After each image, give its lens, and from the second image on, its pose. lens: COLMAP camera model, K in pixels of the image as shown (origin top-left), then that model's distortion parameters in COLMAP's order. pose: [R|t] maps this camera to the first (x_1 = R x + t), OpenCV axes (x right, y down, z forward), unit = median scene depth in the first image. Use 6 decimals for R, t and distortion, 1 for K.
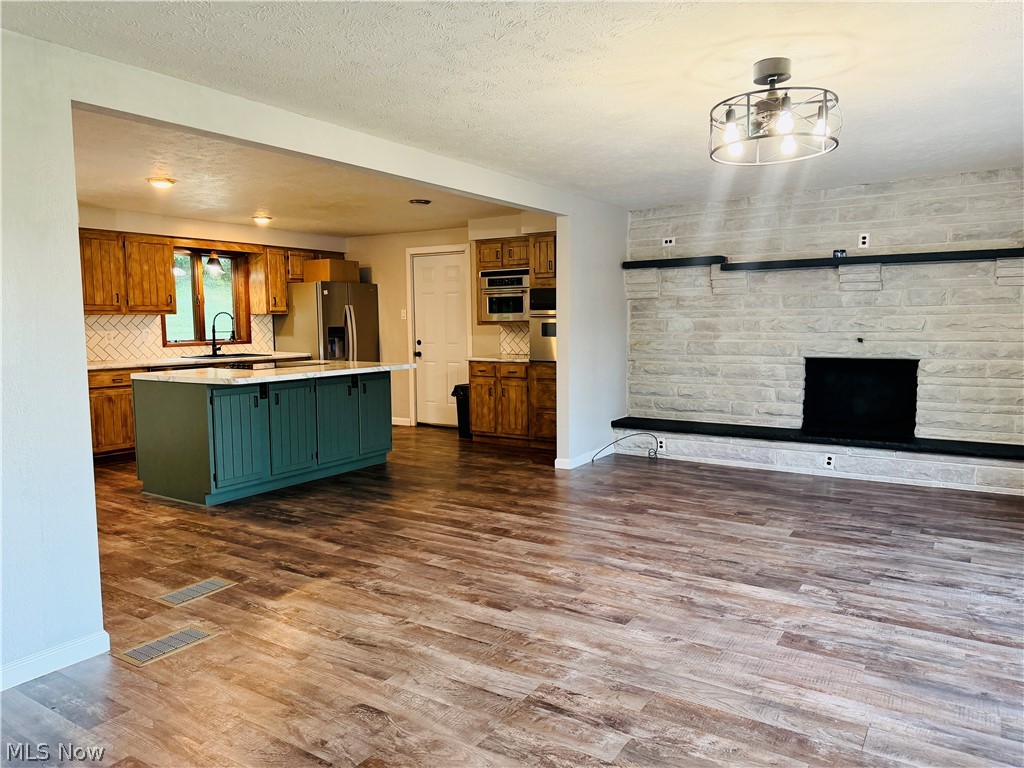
lens RADIAL K [[719.0, 0, 515.7], [0, 719.0, 387.1], [0, 0, 1]] dist [0.077078, -0.094734]
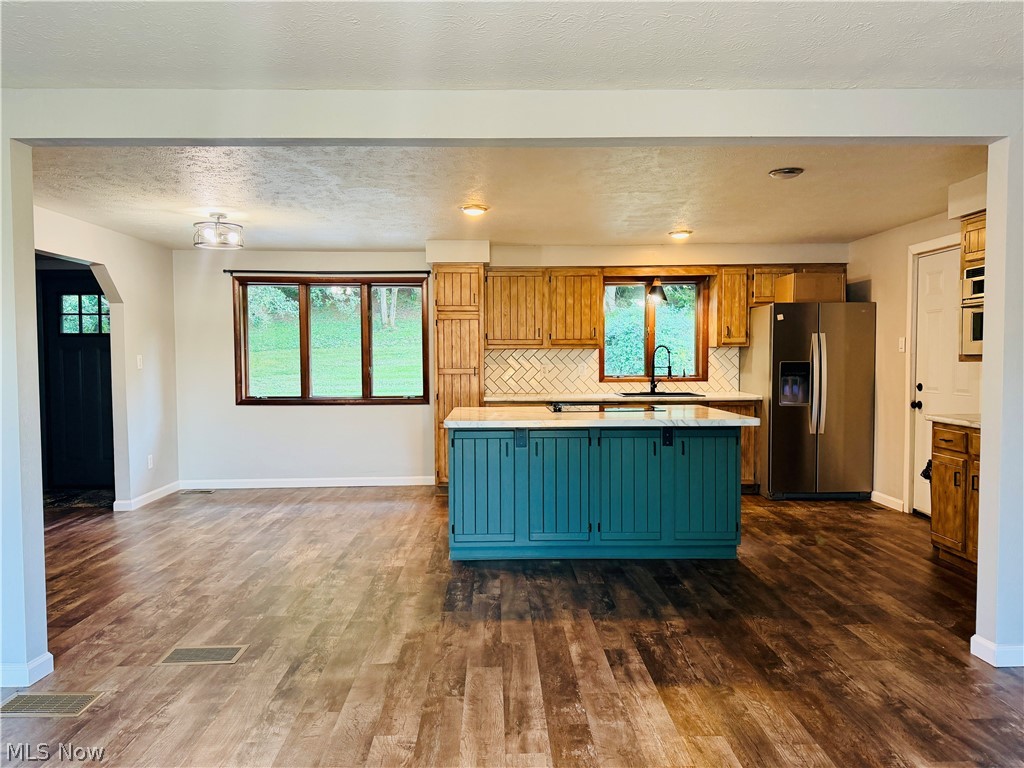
lens RADIAL K [[719.0, 0, 511.2], [0, 719.0, 384.8], [0, 0, 1]] dist [0.077078, -0.094734]
pose [[0.562026, 0.037125, -0.826286, 0.380223], [-0.078673, 0.996862, -0.008724, -0.054803], [0.823369, 0.069909, 0.563183, 0.599937]]
